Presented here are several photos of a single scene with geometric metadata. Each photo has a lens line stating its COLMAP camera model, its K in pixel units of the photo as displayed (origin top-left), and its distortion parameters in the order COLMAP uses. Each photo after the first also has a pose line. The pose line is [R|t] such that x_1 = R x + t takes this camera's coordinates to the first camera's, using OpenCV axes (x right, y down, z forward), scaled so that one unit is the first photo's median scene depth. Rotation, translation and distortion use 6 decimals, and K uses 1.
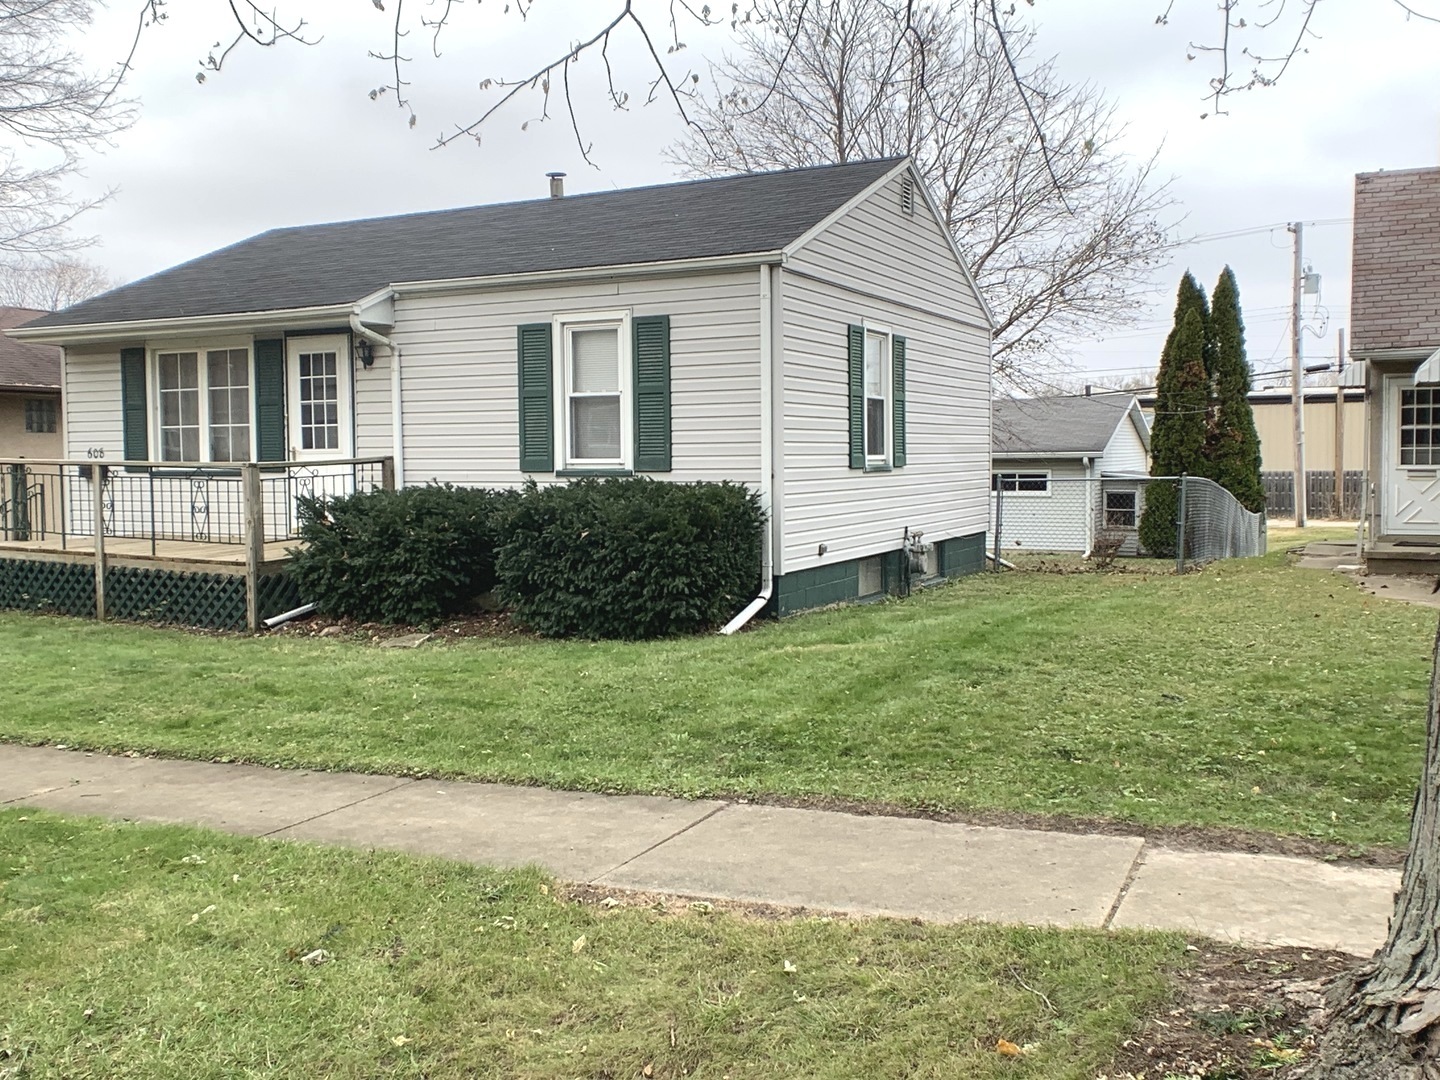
lens RADIAL K [[1332.9, 0, 720.0], [0, 1332.9, 540.0], [0, 0, 1]] dist [-0.013703, -0.016335]
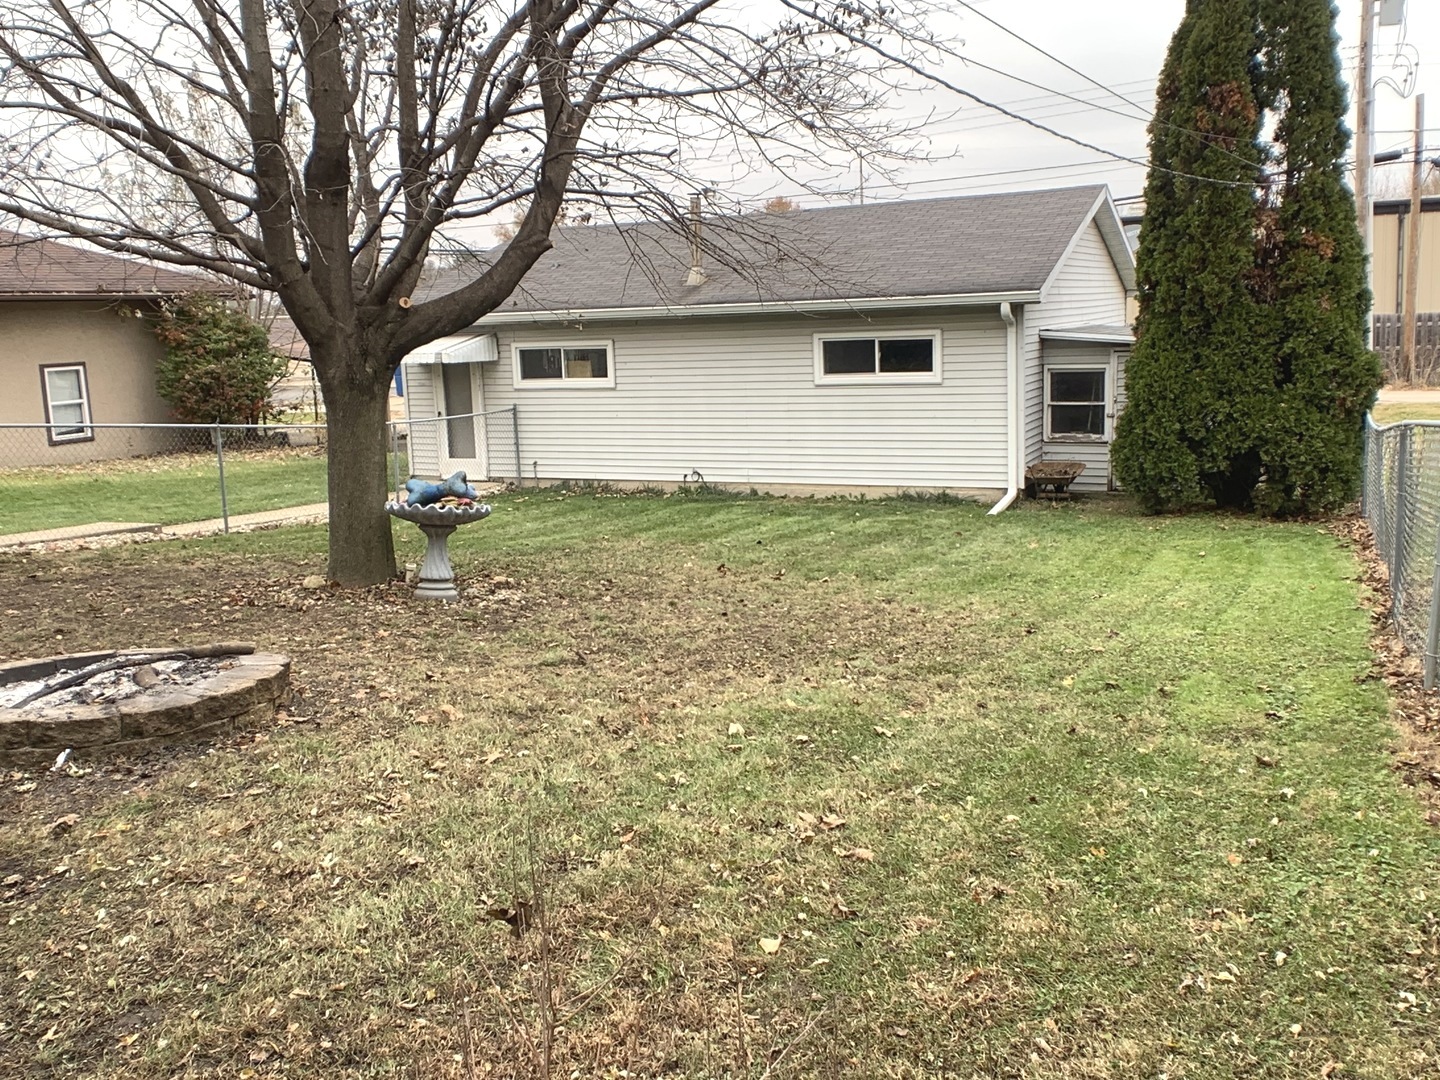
lens RADIAL K [[1332.9, 0, 720.0], [0, 1332.9, 540.0], [0, 0, 1]] dist [-0.013703, -0.016335]
pose [[0.999335, -0.033461, 0.014516, 0.157047], [0.031777, 0.994089, 0.103816, -0.028877], [-0.017904, -0.103285, 0.994491, 0.495428]]
